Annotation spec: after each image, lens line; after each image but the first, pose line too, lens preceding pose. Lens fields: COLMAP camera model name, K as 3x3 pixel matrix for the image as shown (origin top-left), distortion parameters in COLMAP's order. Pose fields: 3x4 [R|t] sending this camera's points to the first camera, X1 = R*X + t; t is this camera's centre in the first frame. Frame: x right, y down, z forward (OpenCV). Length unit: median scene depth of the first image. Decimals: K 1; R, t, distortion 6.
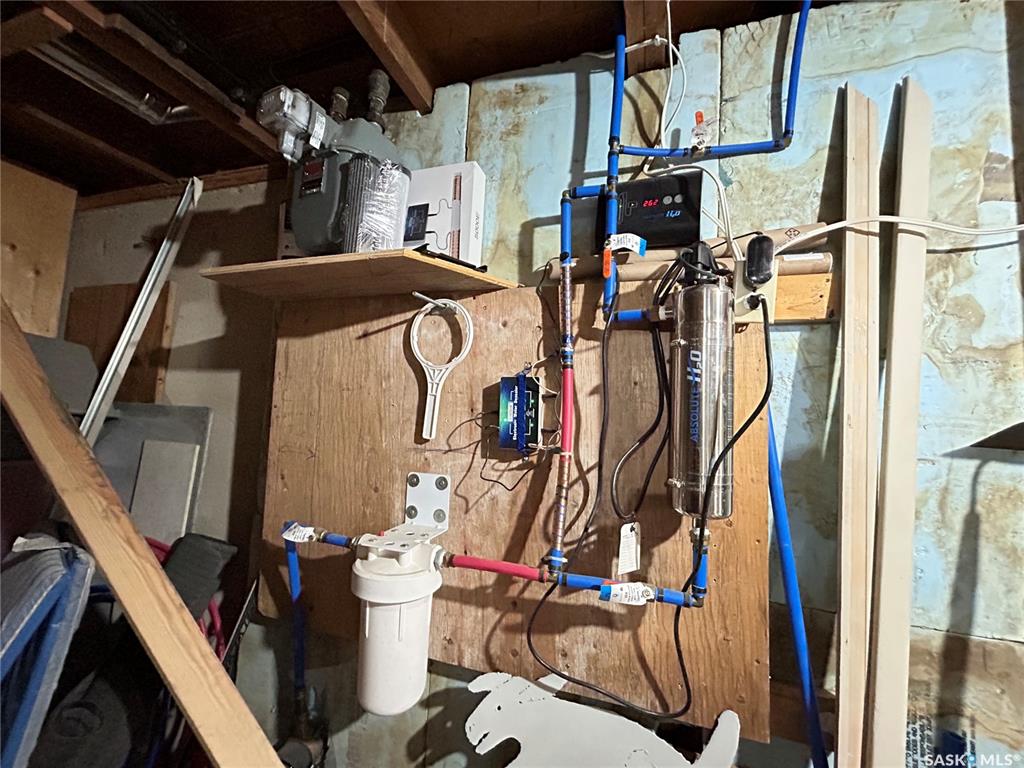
lens RADIAL K [[415.5, 0, 513.2], [0, 415.5, 385.5], [0, 0, 1]] dist [-0.002833, 0.001636]
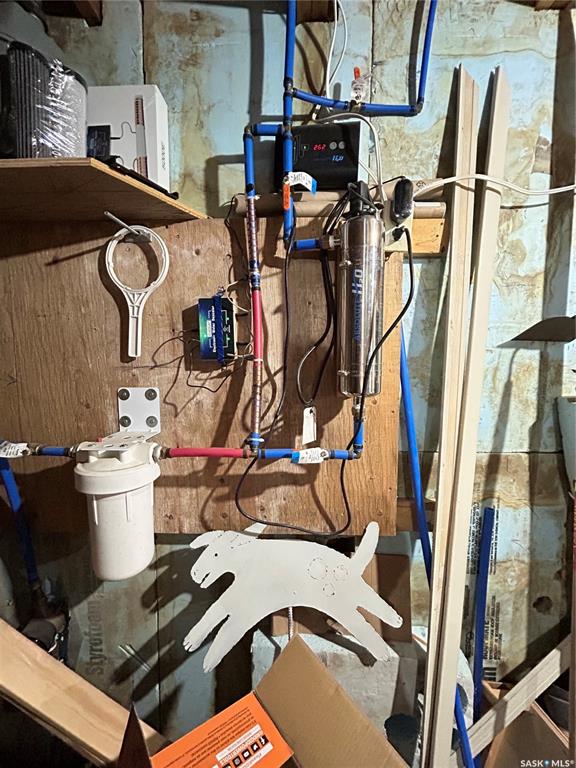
lens RADIAL K [[311.6, 0, 287.6], [0, 311.6, 388.0], [0, 0, 1]] dist [-0.002833, 0.001636]
pose [[0.957984, -0.068977, 0.278405, -0.052718], [0.022958, 0.985978, 0.165289, 0.091672], [-0.285902, -0.151953, 0.946134, 0.074496]]
